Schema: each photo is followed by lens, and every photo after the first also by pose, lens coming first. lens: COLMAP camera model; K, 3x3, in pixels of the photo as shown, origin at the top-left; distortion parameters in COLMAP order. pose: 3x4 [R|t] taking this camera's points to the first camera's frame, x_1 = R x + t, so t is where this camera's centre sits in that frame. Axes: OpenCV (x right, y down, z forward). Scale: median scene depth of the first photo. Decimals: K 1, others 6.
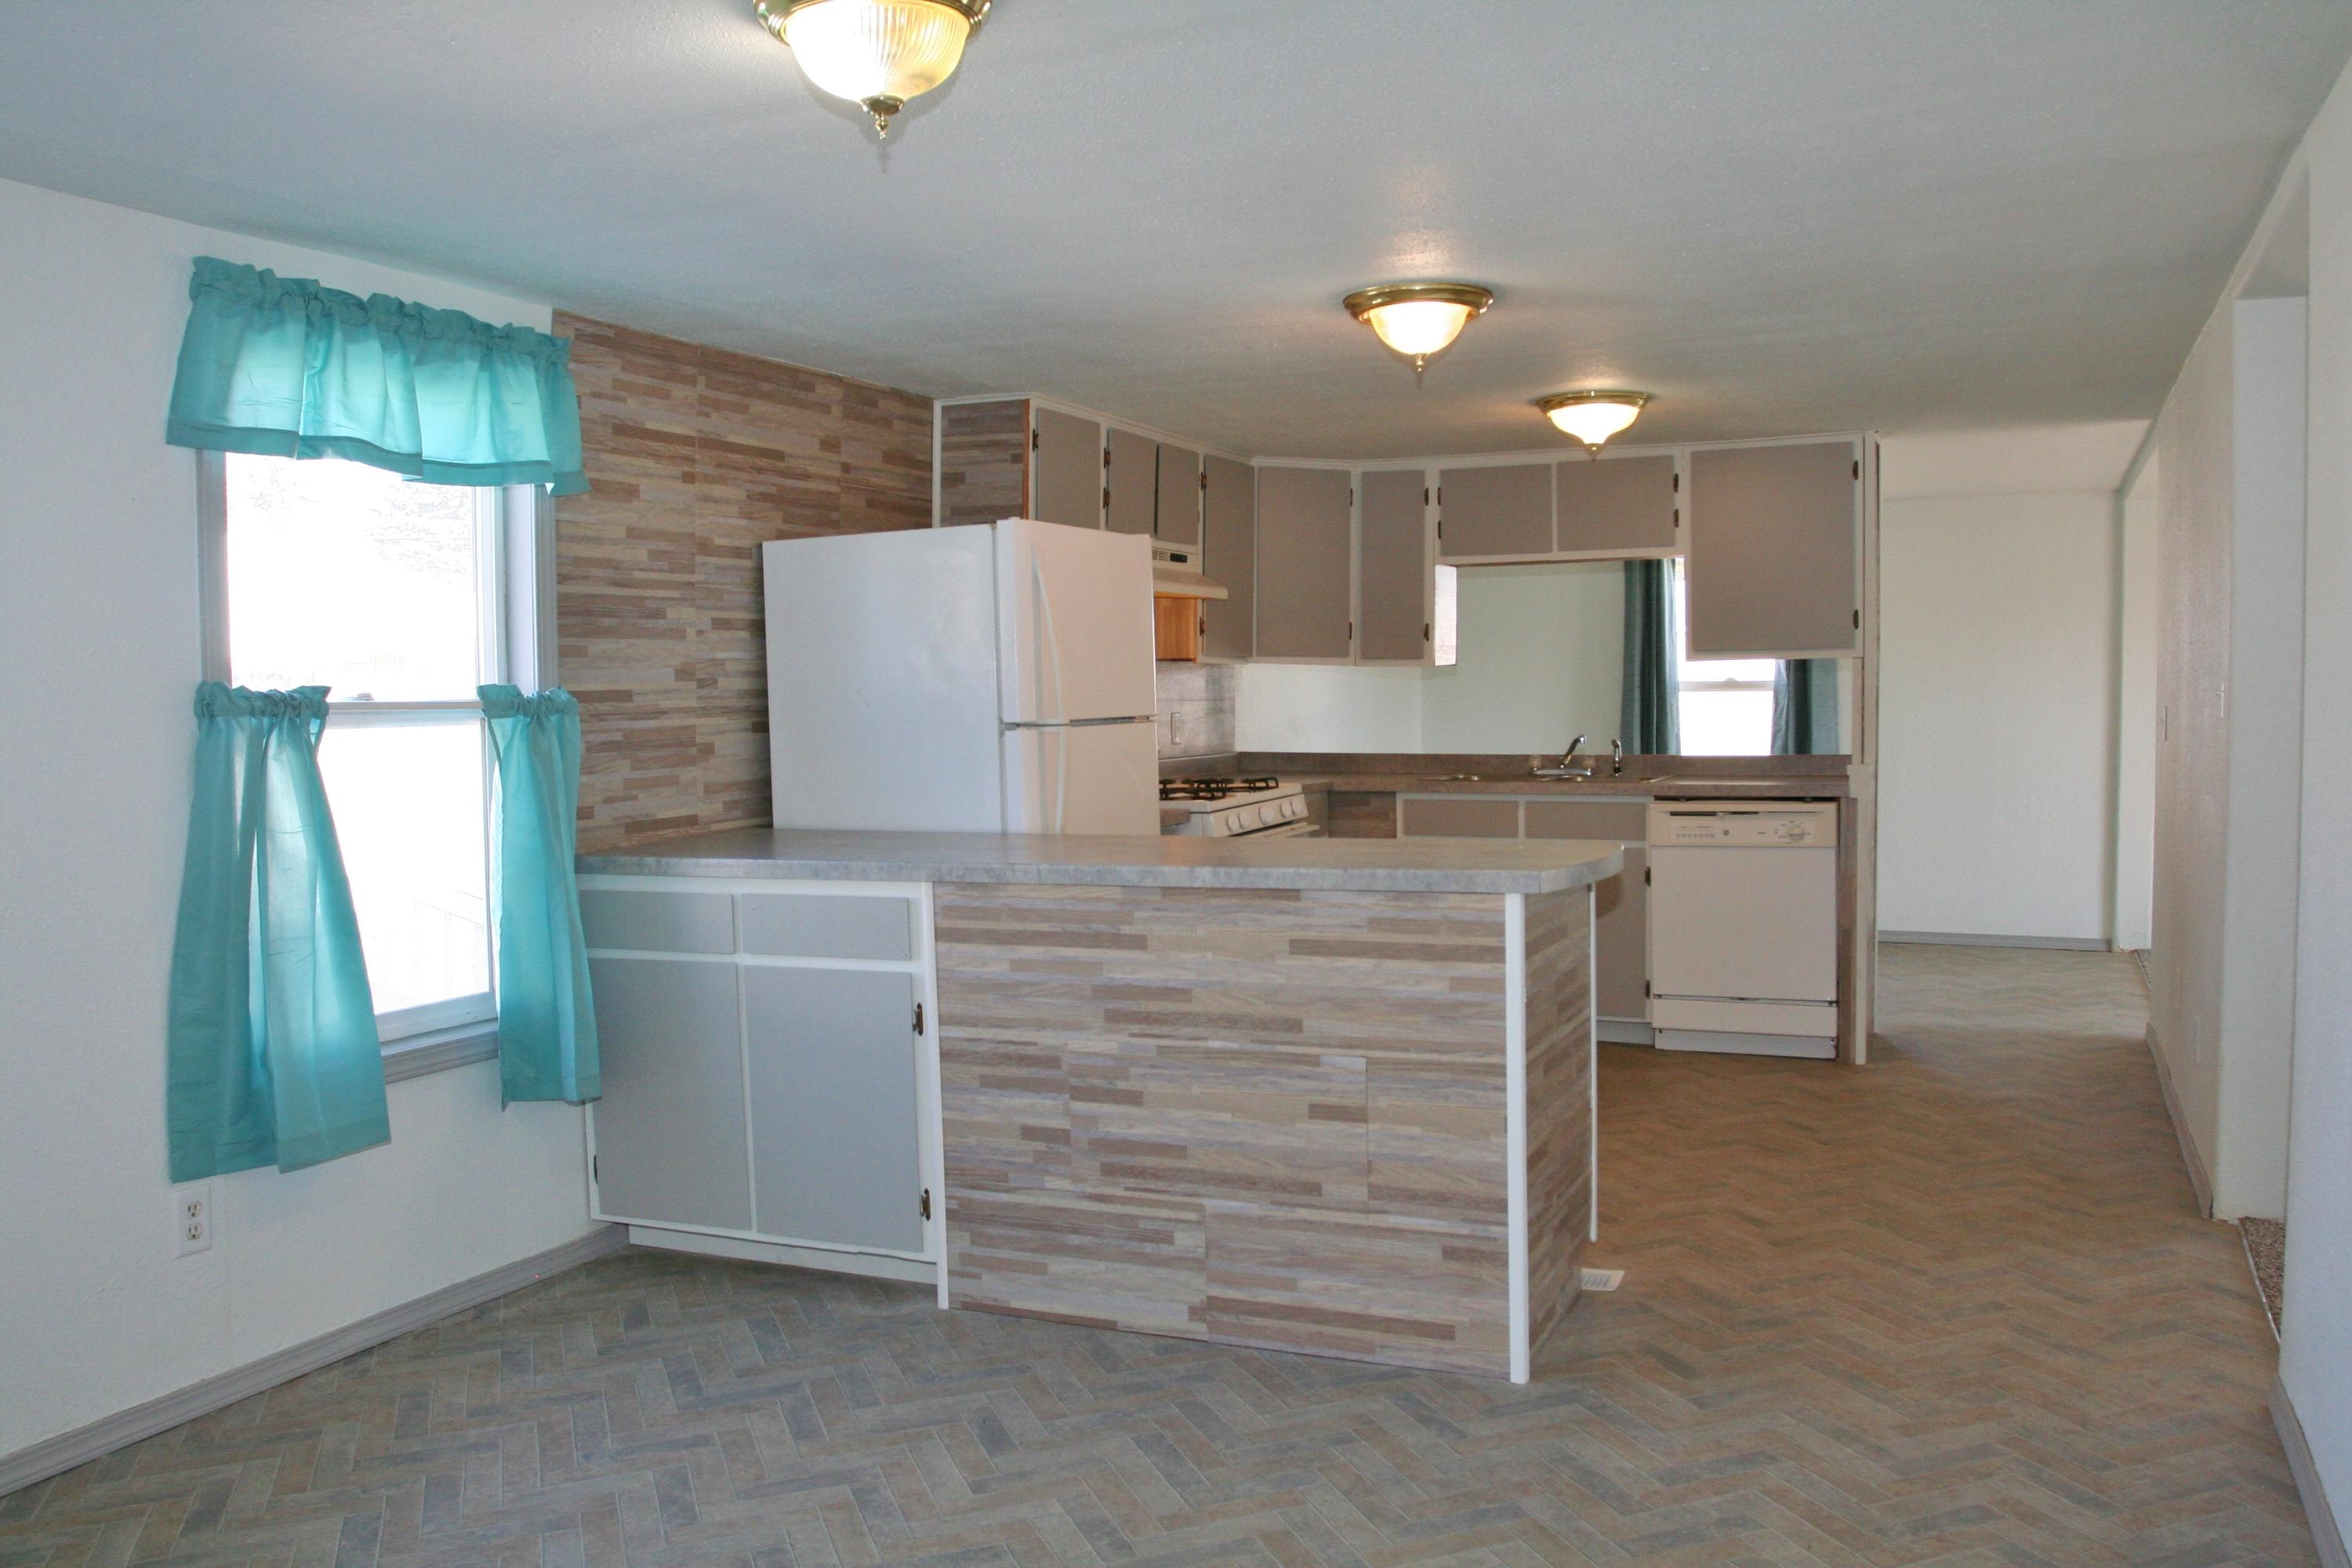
lens RADIAL K [[1931.8, 0, 1185.3], [0, 1931.8, 815.8], [0, 0, 1]] dist [-0.054800, 0.011514]
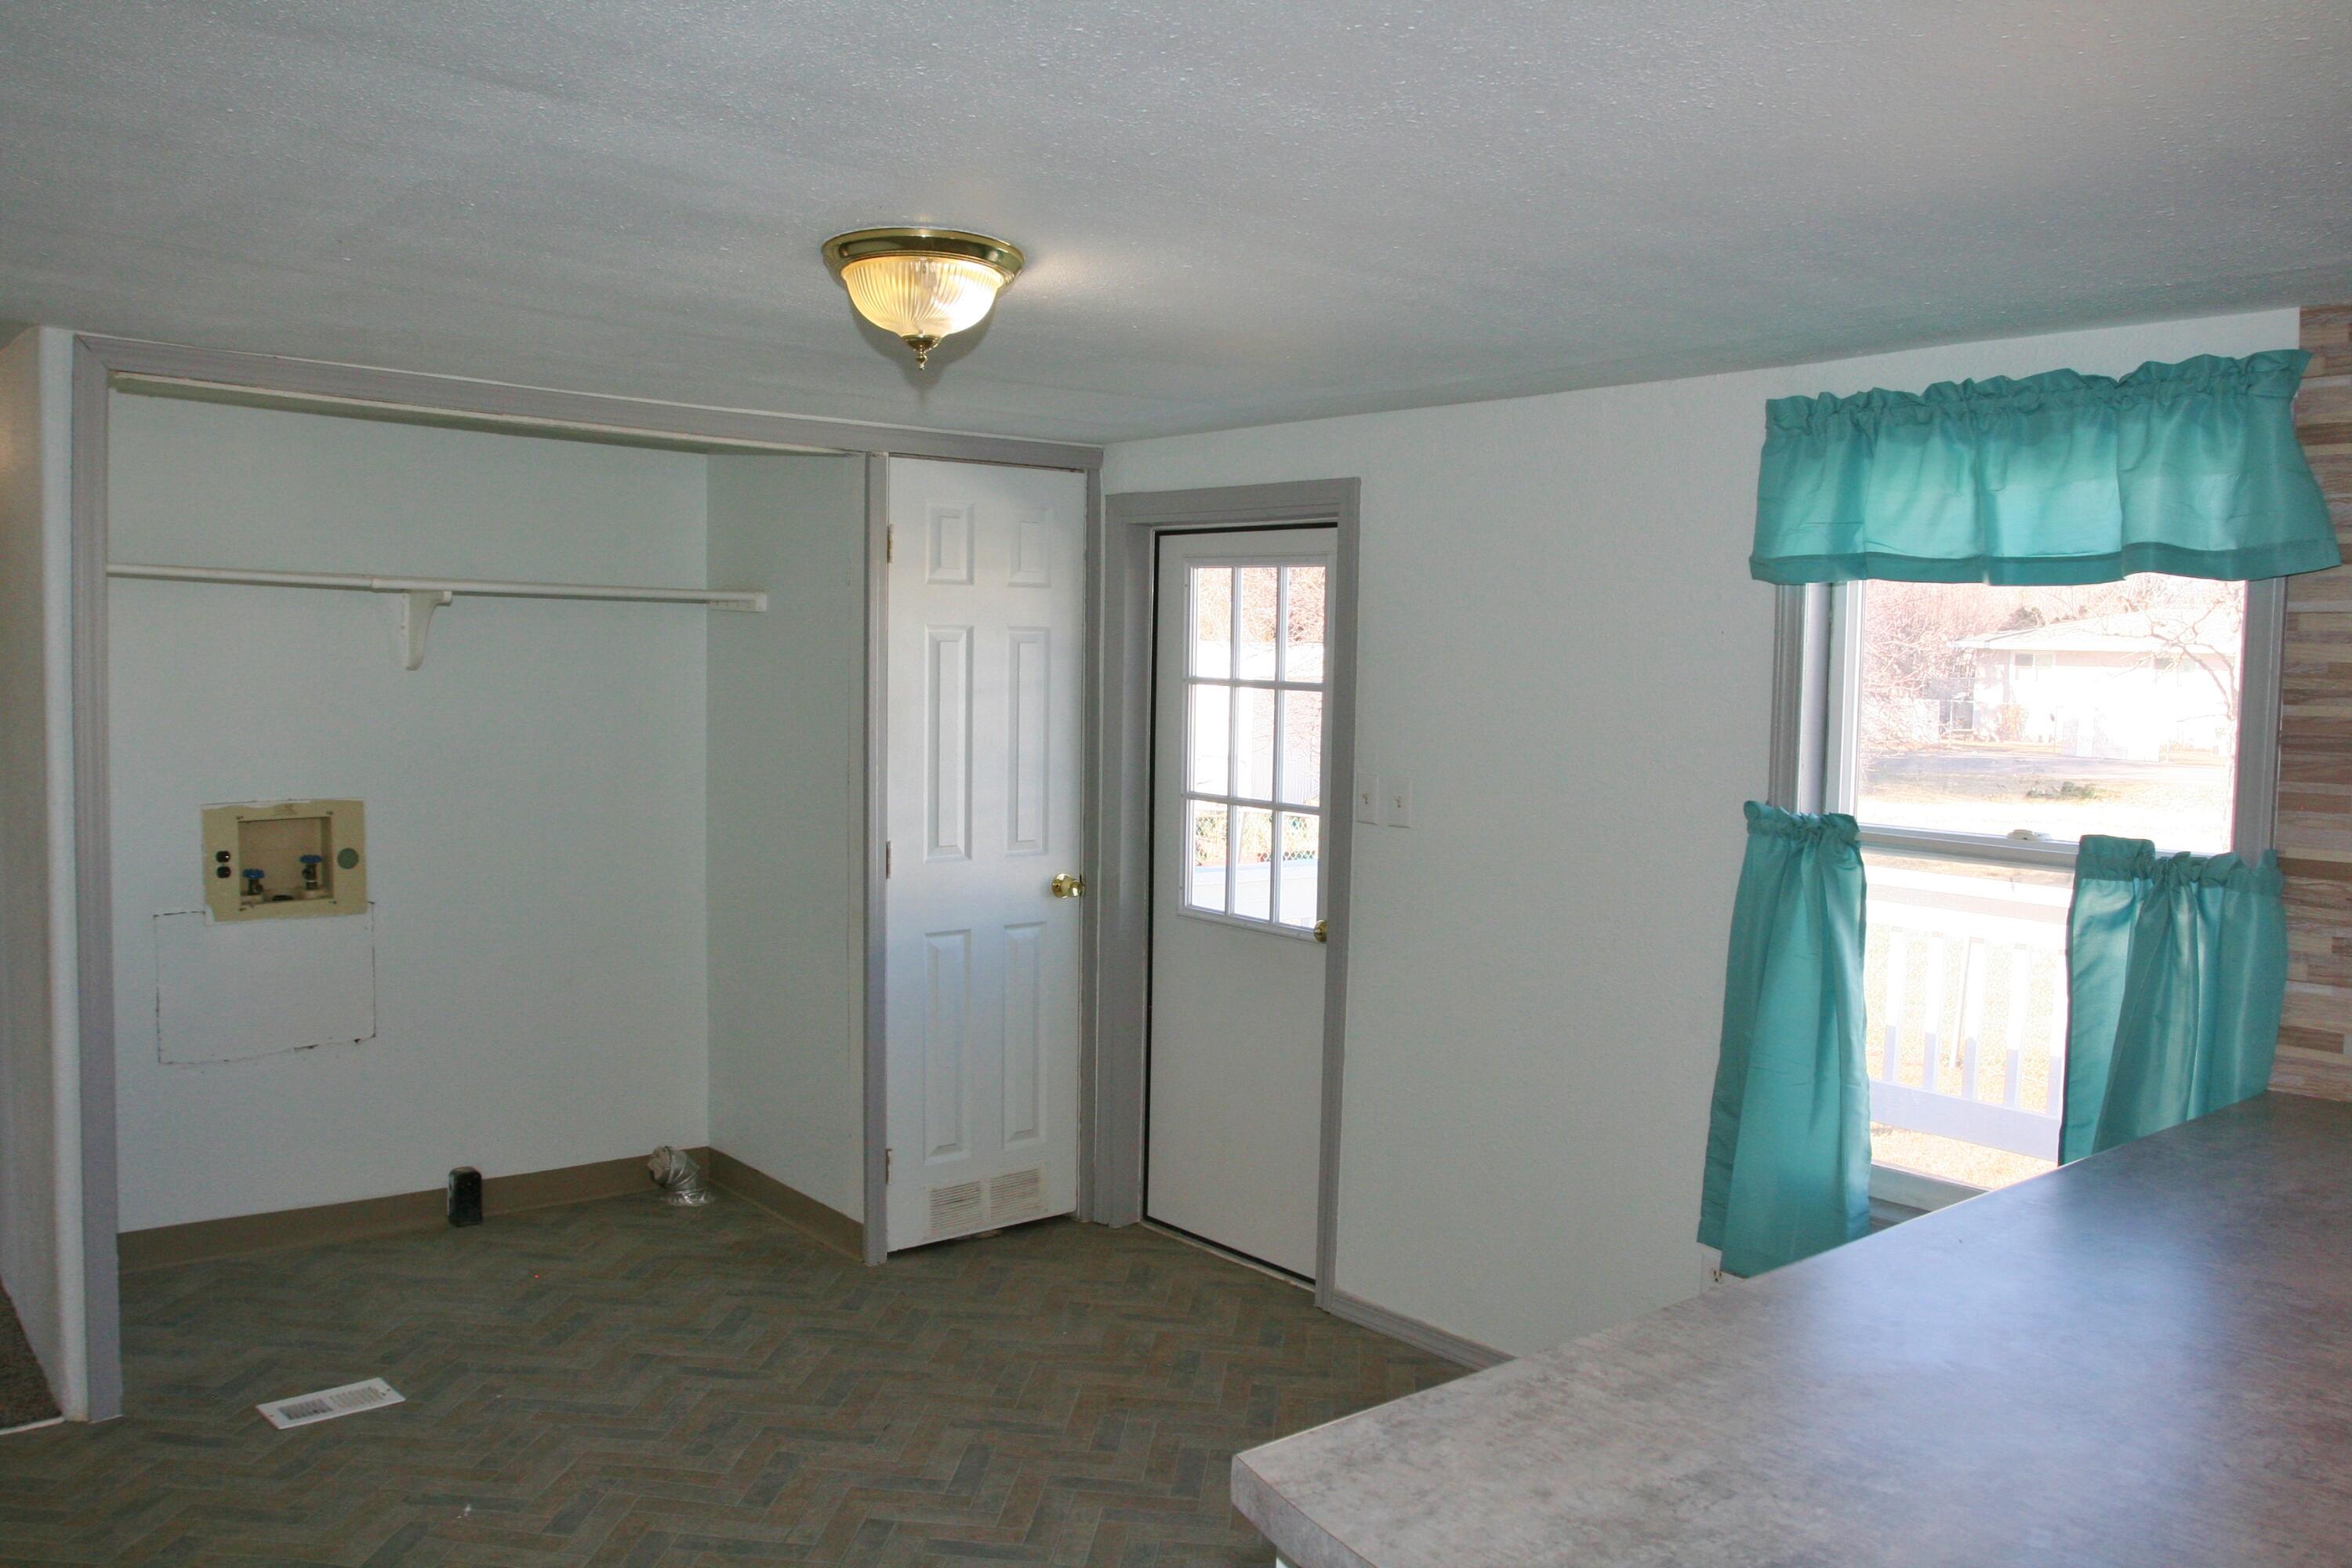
lens RADIAL K [[1888.3, 0, 1176.0], [0, 1888.3, 784.0], [0, 0, 1]] dist [0.000053, 0.001911]
pose [[-0.451068, 0.033257, -0.891870, 0.566348], [-0.104420, 0.990476, 0.089745, -0.136006], [0.886360, 0.133610, -0.443299, 1.159781]]
